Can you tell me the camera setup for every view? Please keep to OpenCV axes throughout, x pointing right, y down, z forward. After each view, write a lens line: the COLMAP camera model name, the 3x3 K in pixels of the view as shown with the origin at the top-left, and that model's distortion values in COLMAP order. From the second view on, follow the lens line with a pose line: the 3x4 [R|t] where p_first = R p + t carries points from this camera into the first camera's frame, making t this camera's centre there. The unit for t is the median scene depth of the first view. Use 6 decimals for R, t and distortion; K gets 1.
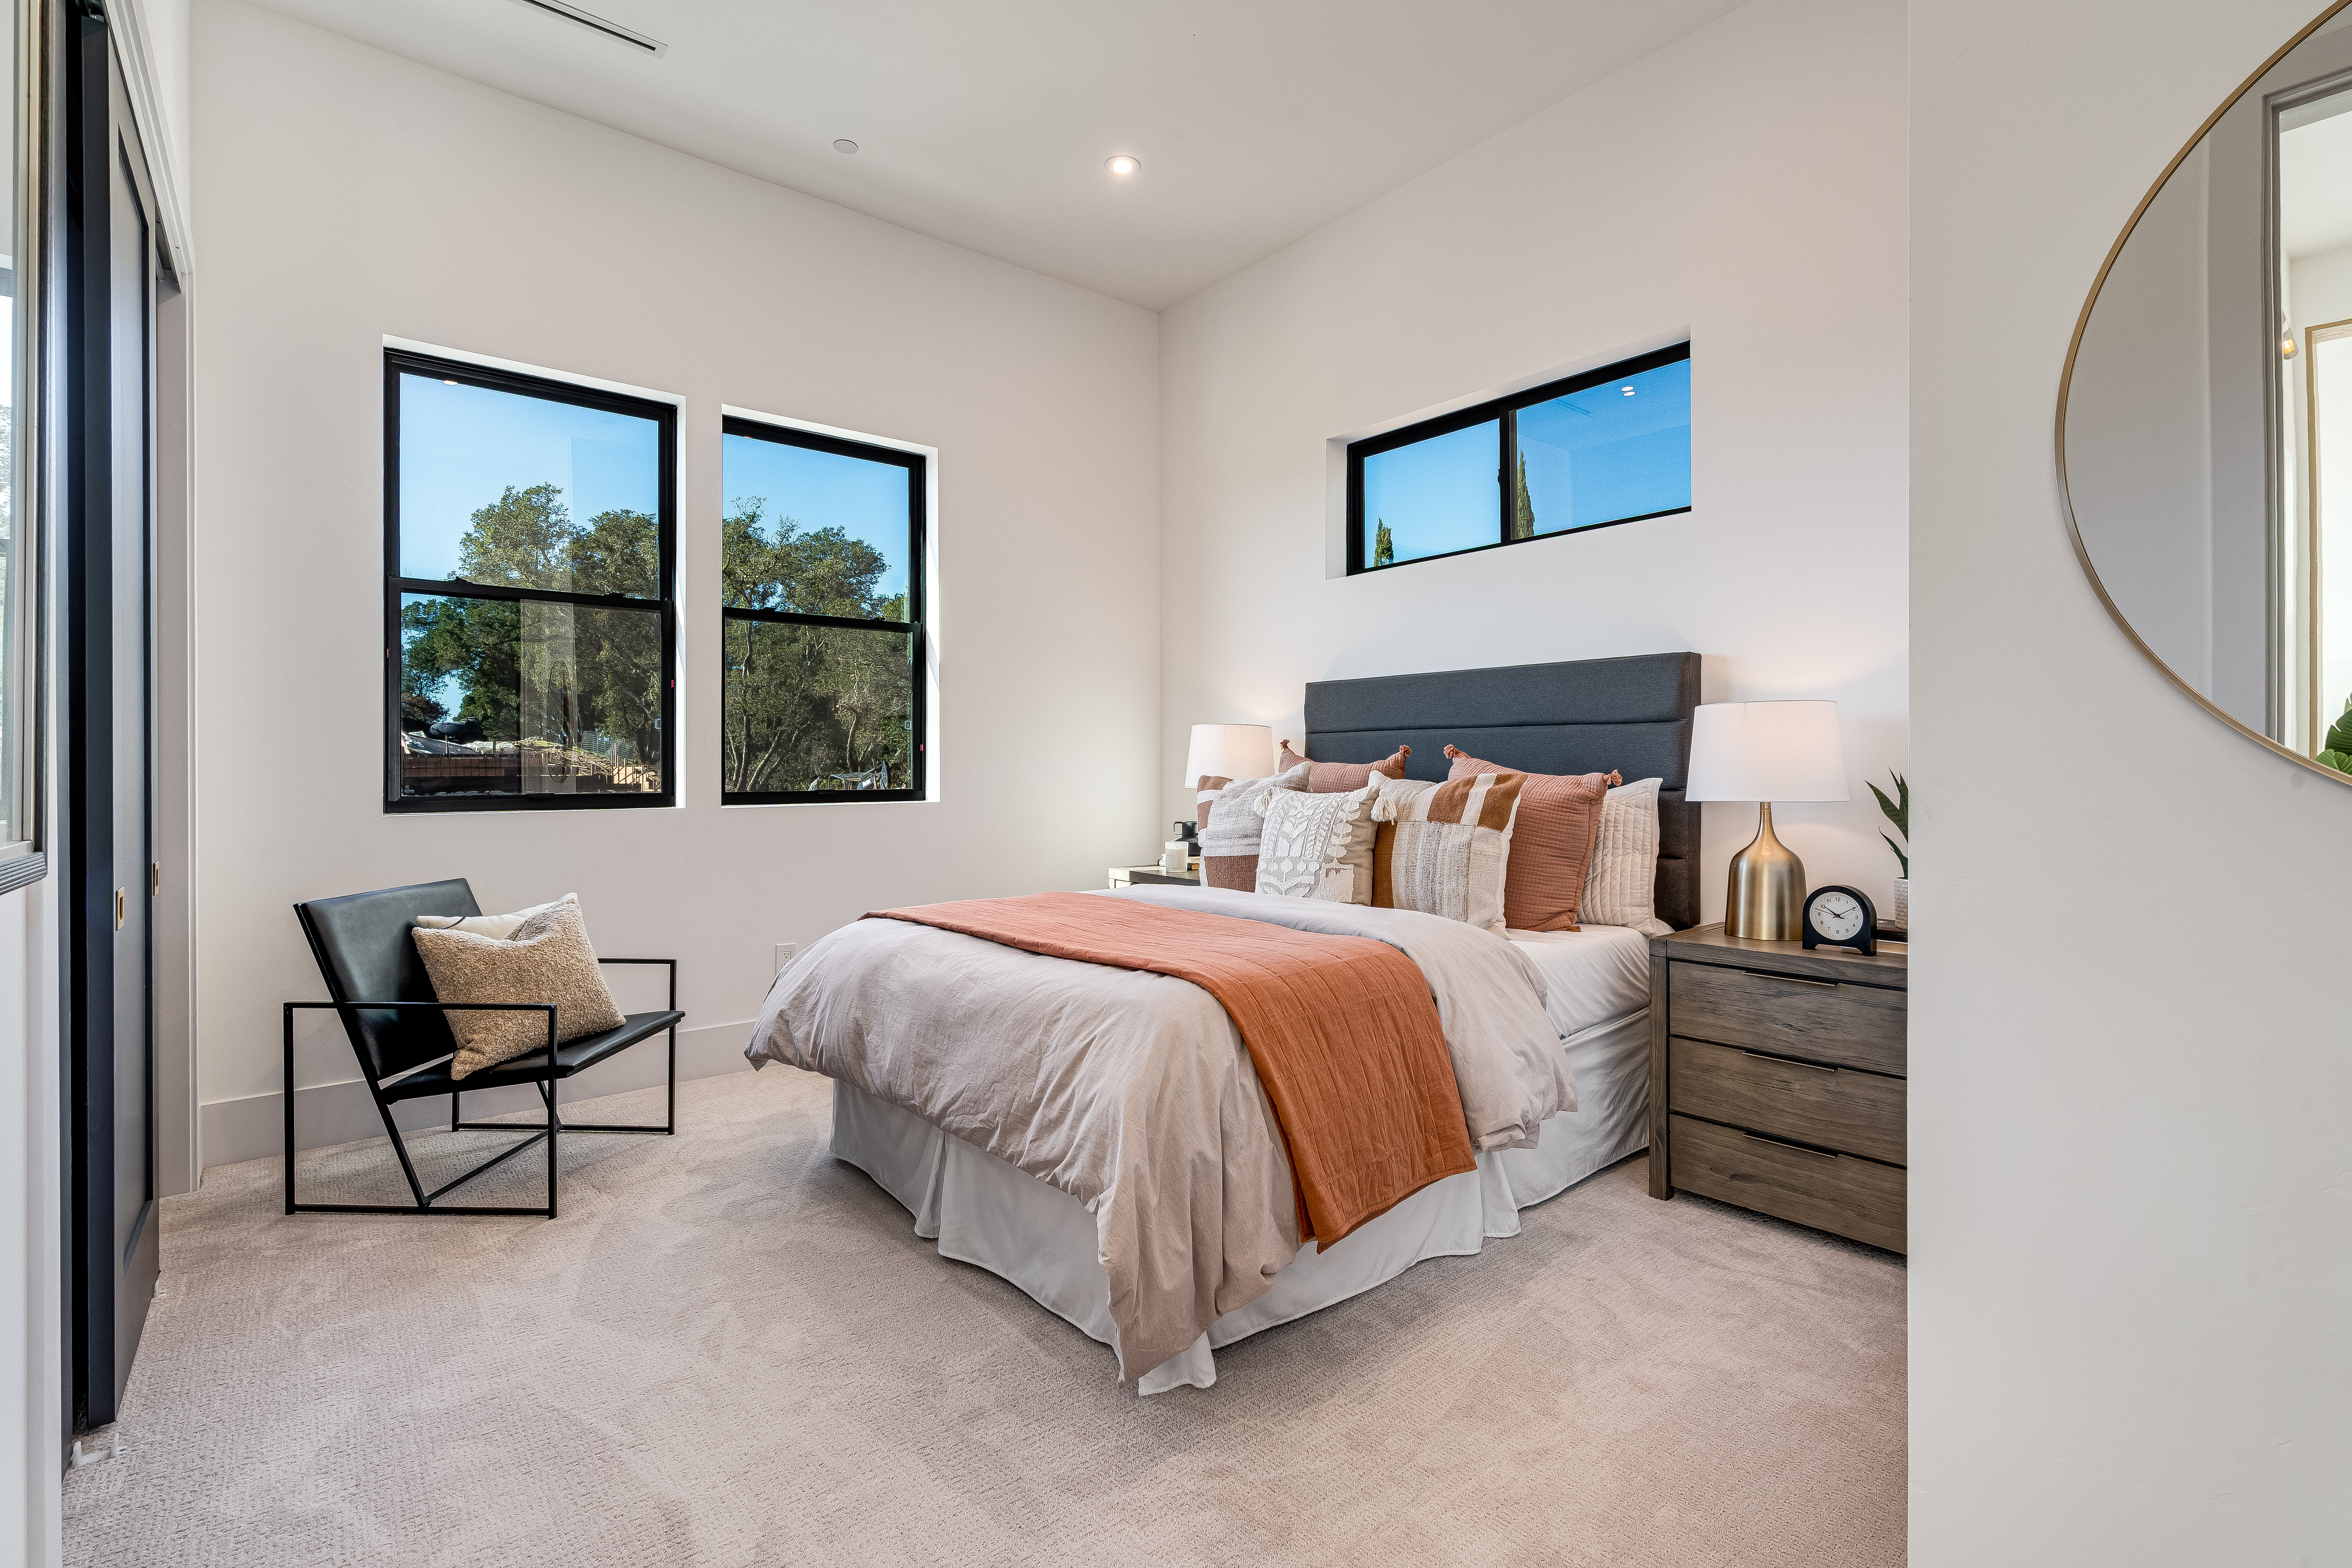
lens RADIAL K [[1065.6, 0, 1173.0], [0, 1065.6, 765.4], [0, 0, 1]] dist [-0.002164, 0.000055]
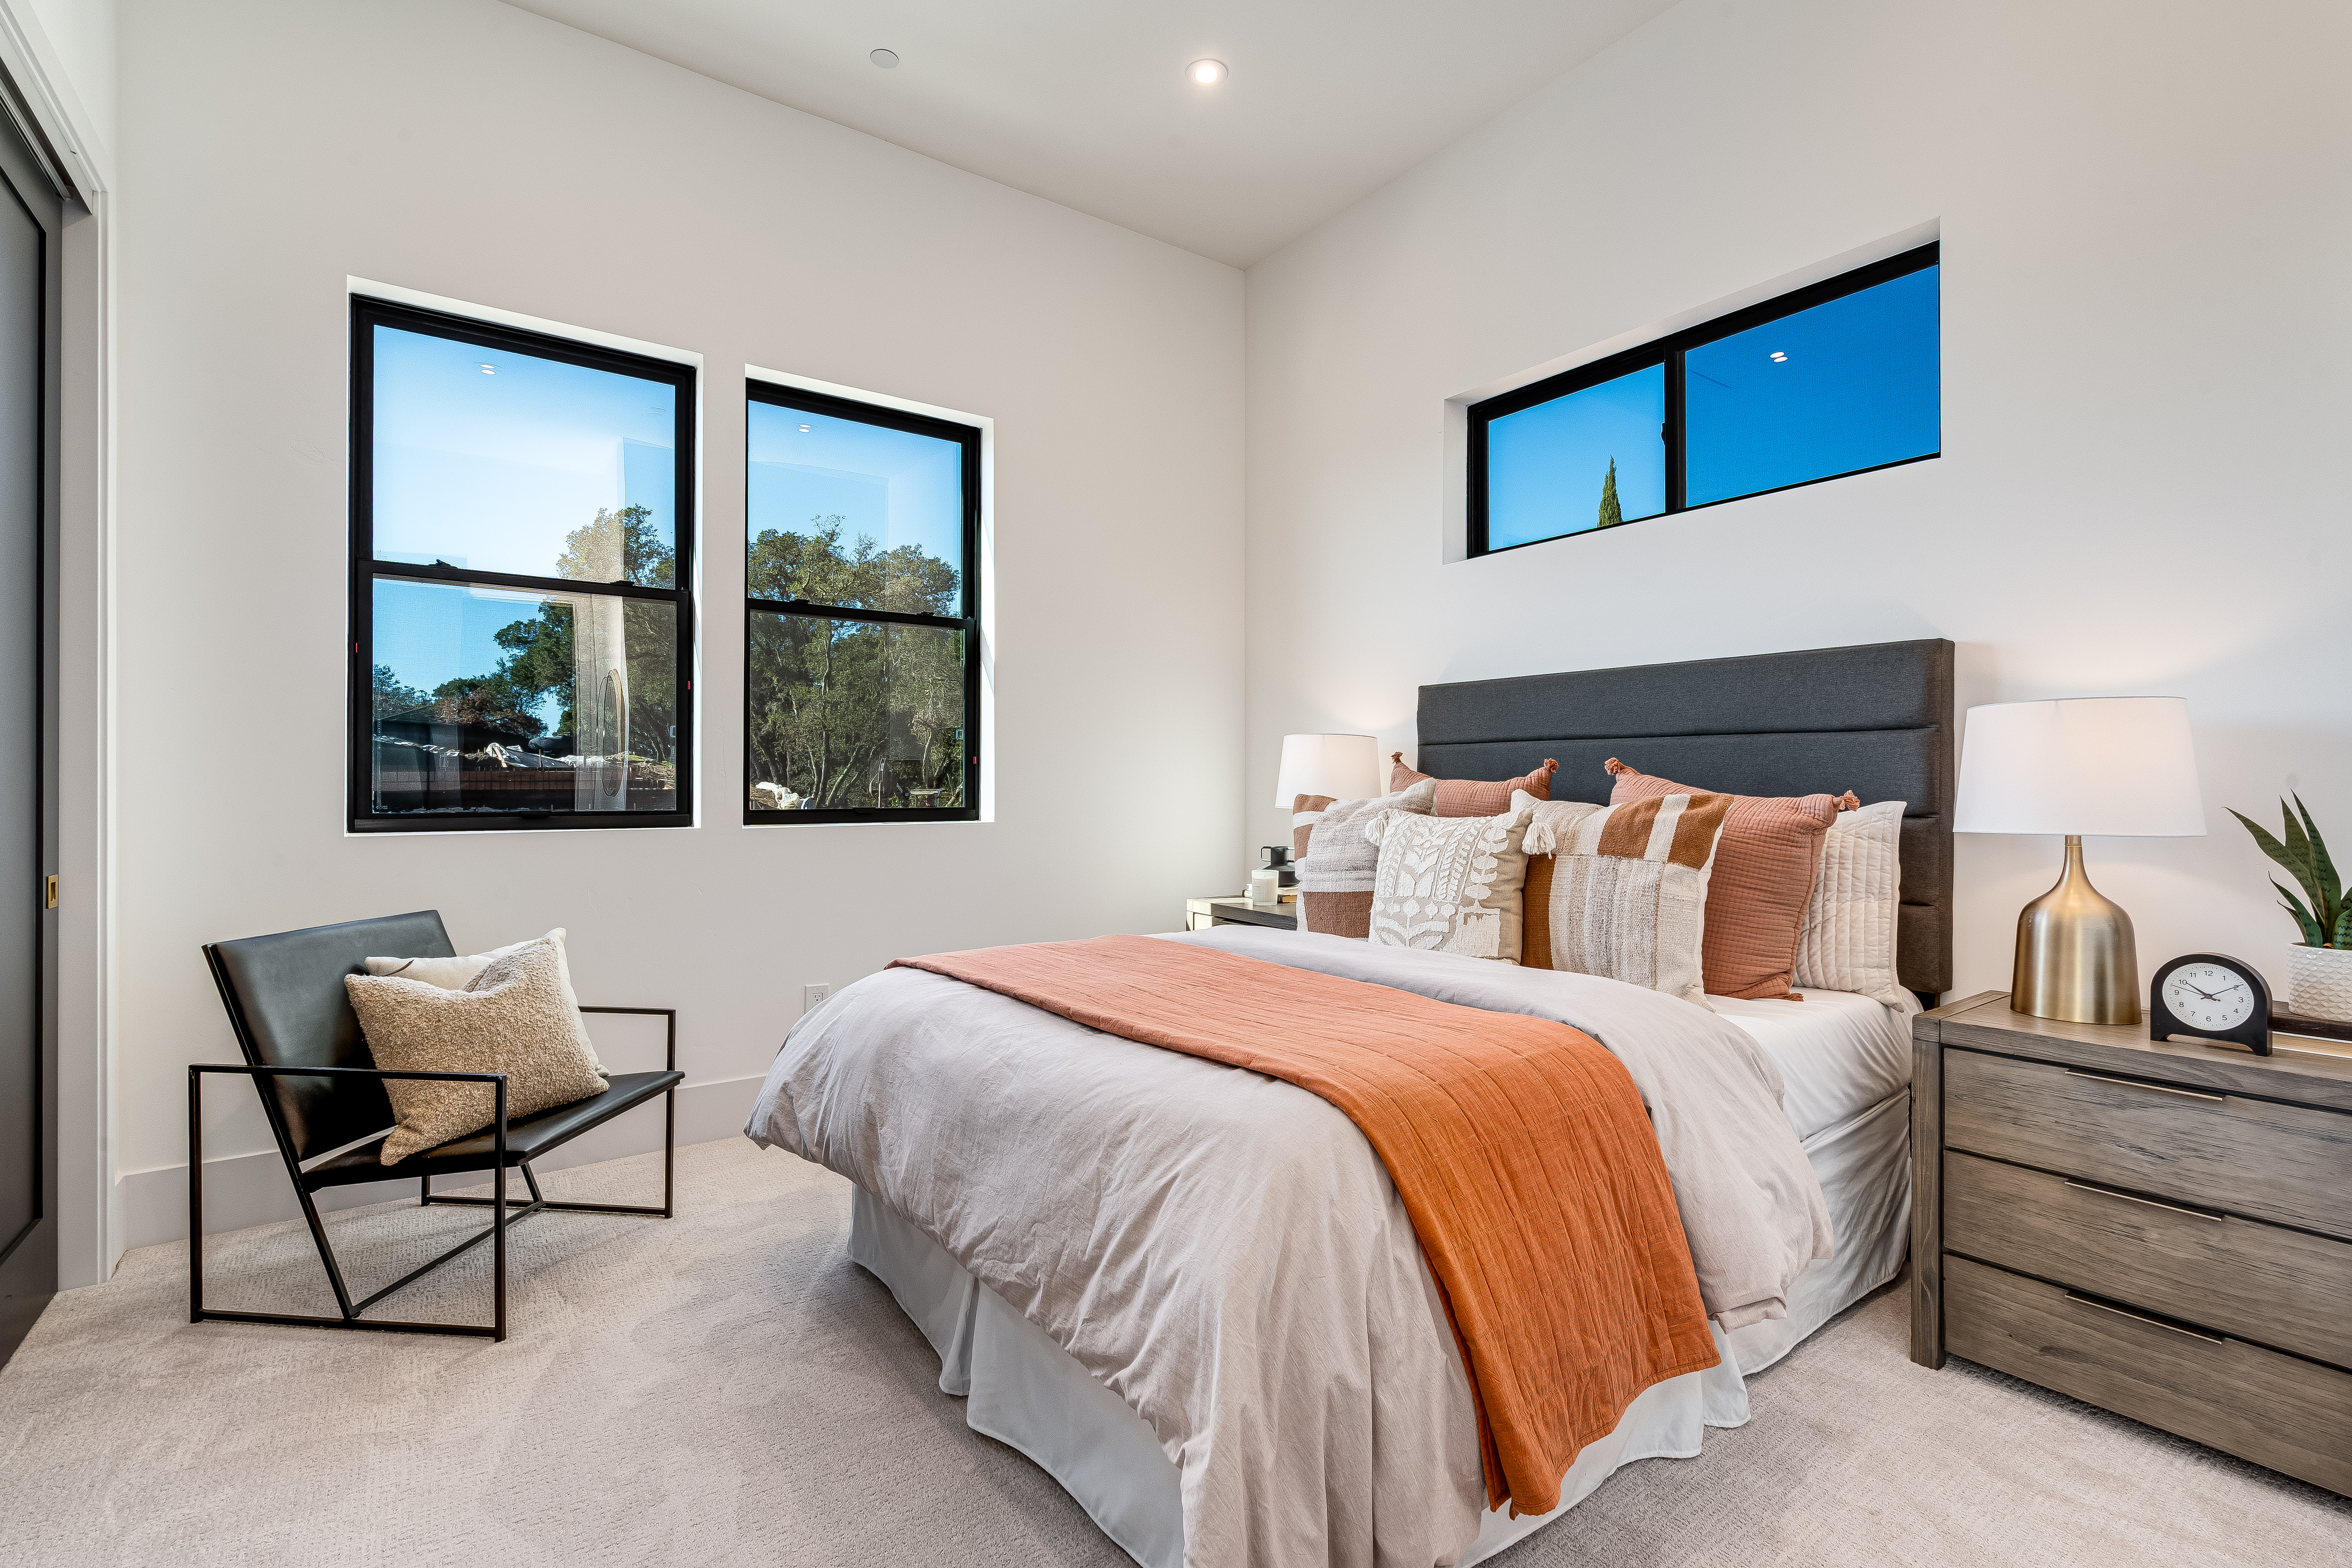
lens RADIAL K [[1067.9, 0, 1176.0], [0, 1067.9, 784.0], [0, 0, 1]] dist [-0.006565, 0.000114]
pose [[0.997888, 0.004955, -0.064775, -0.022095], [-0.004820, 0.999986, 0.002246, 0.000137], [0.064785, -0.001929, 0.997897, 0.226485]]
